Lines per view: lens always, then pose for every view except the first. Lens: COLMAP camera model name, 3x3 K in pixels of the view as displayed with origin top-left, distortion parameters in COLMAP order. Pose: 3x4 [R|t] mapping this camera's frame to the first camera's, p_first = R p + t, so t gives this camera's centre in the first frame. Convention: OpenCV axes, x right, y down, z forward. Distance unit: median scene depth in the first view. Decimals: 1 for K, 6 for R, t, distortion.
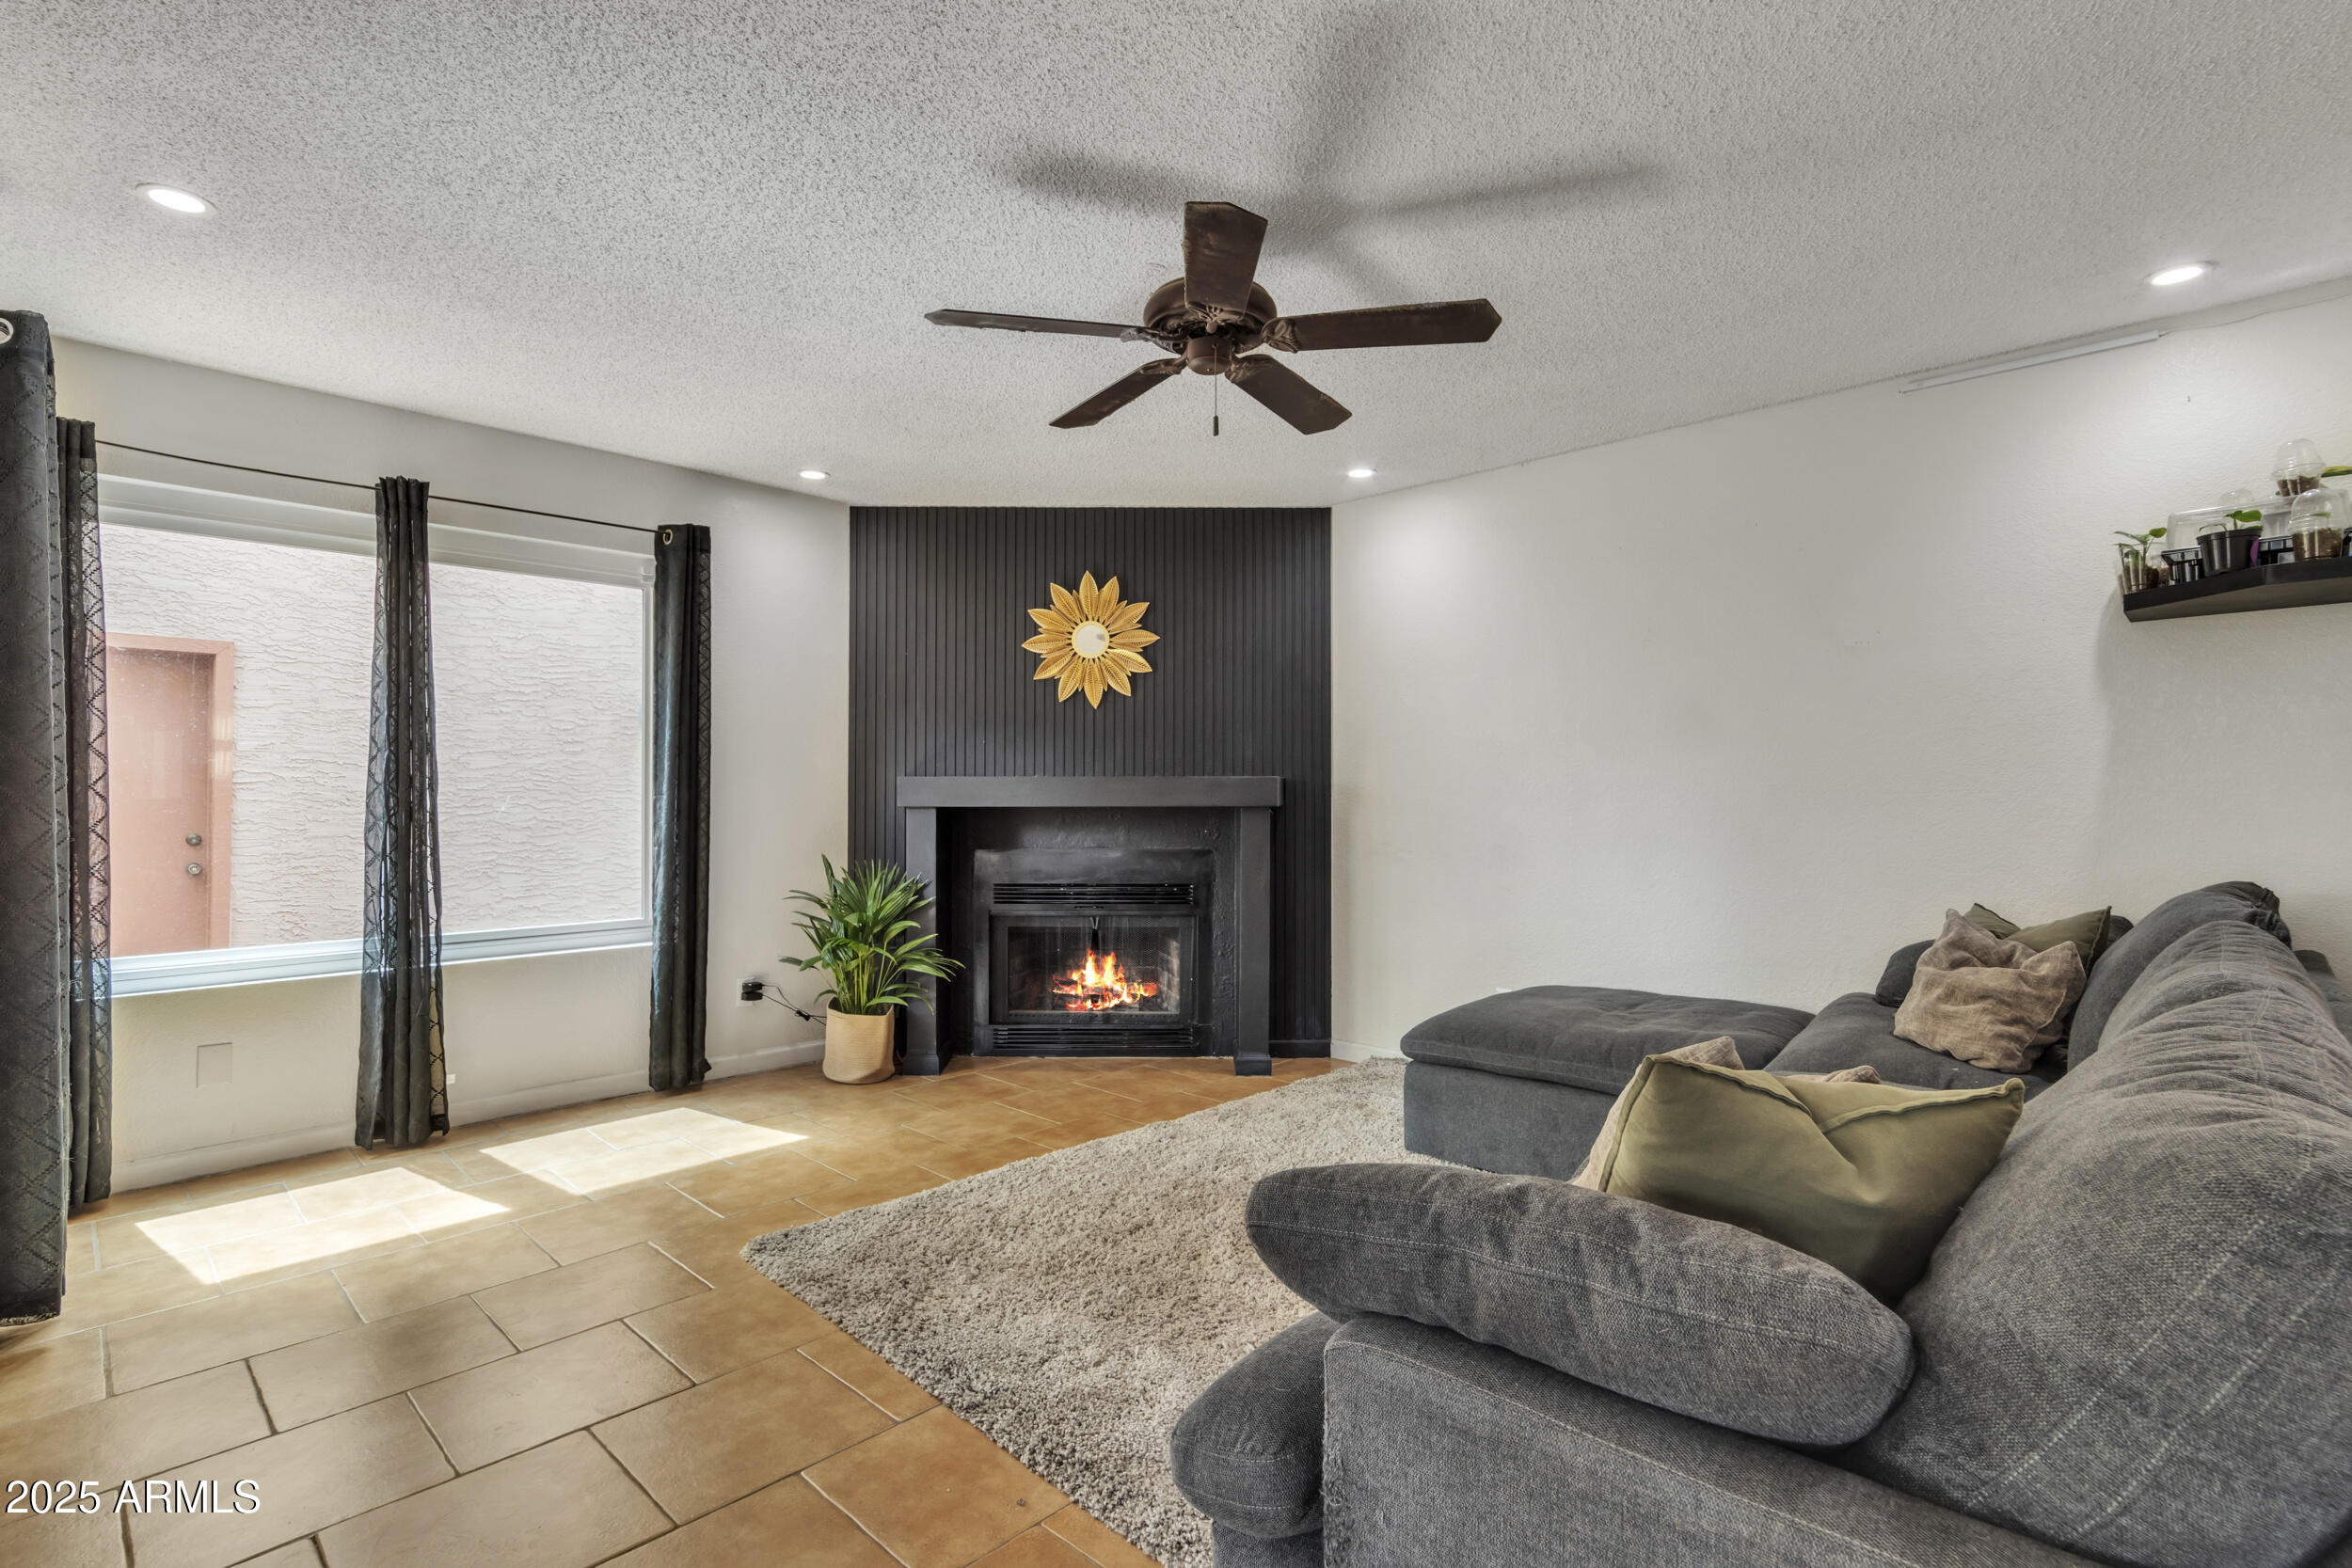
lens RADIAL K [[1097.9, 0, 1175.5], [0, 1097.9, 788.4], [0, 0, 1]] dist [0.001518, -0.002509]
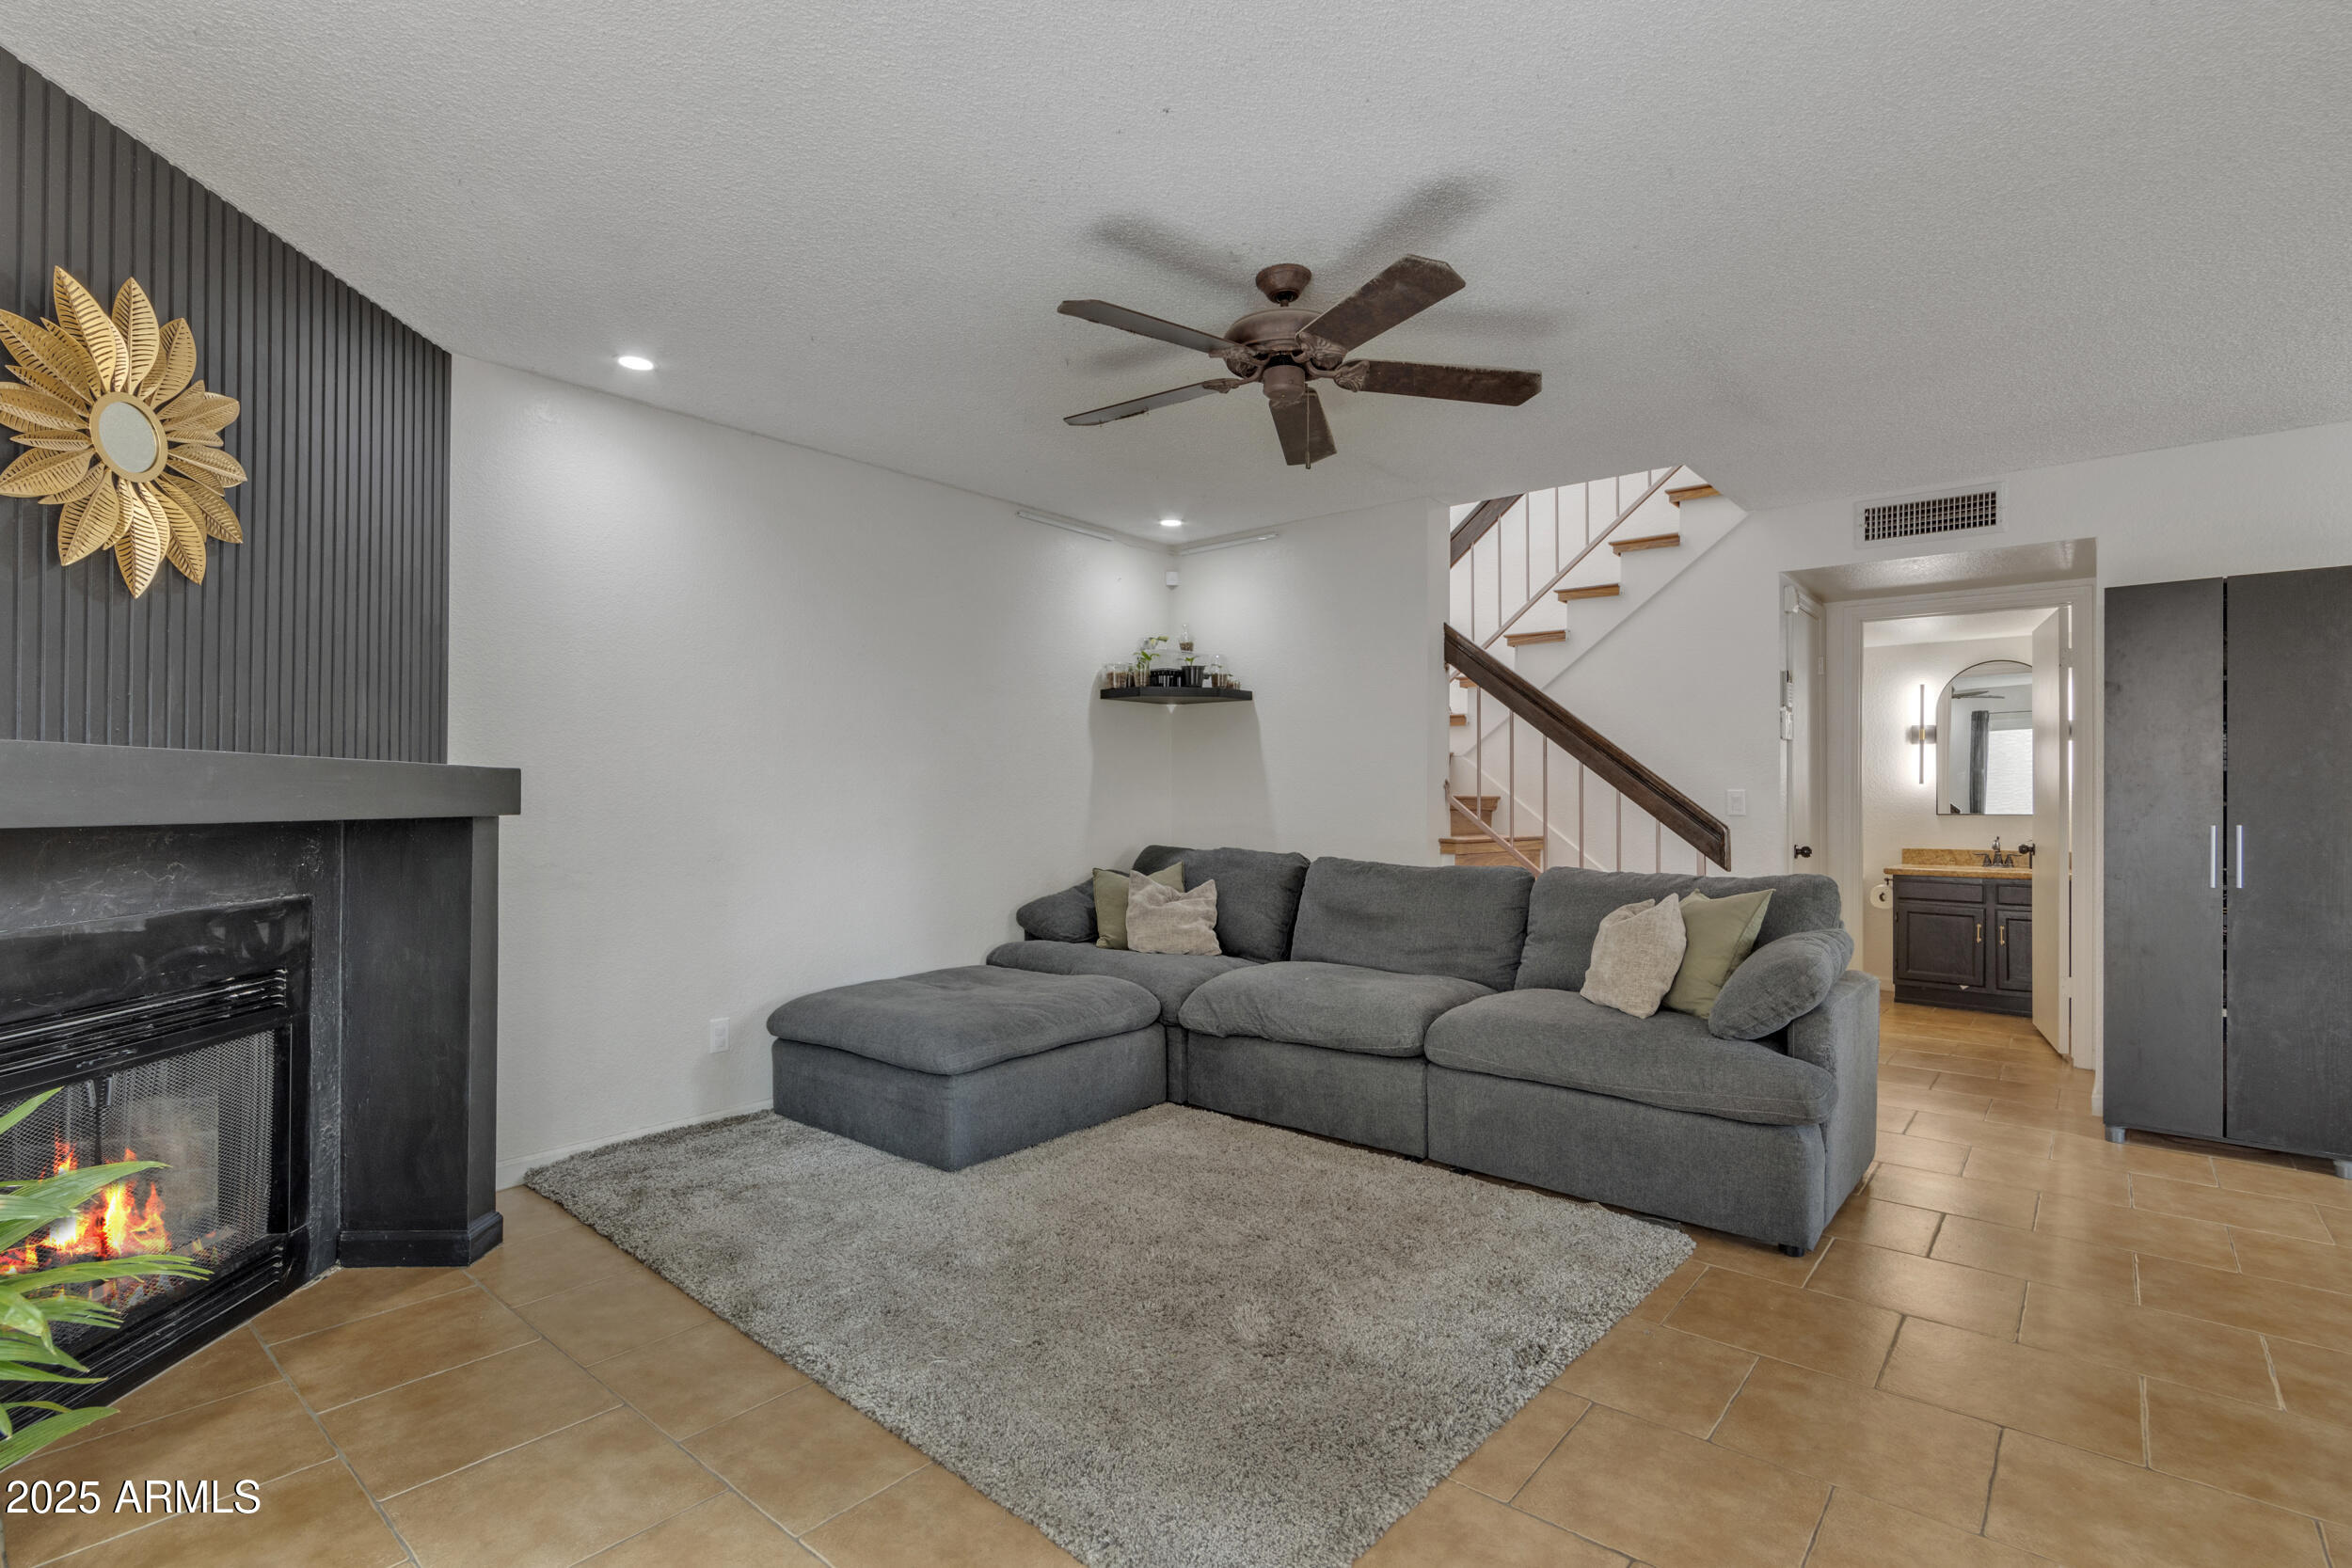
lens RADIAL K [[1097.9, 0, 1175.5], [0, 1097.9, 788.4], [0, 0, 1]] dist [0.001518, -0.002509]
pose [[-0.059384, 0.006887, 0.998211, -0.546676], [-0.010486, 0.999917, -0.007523, 0.001625], [-0.998180, -0.010914, -0.059307, 0.627076]]
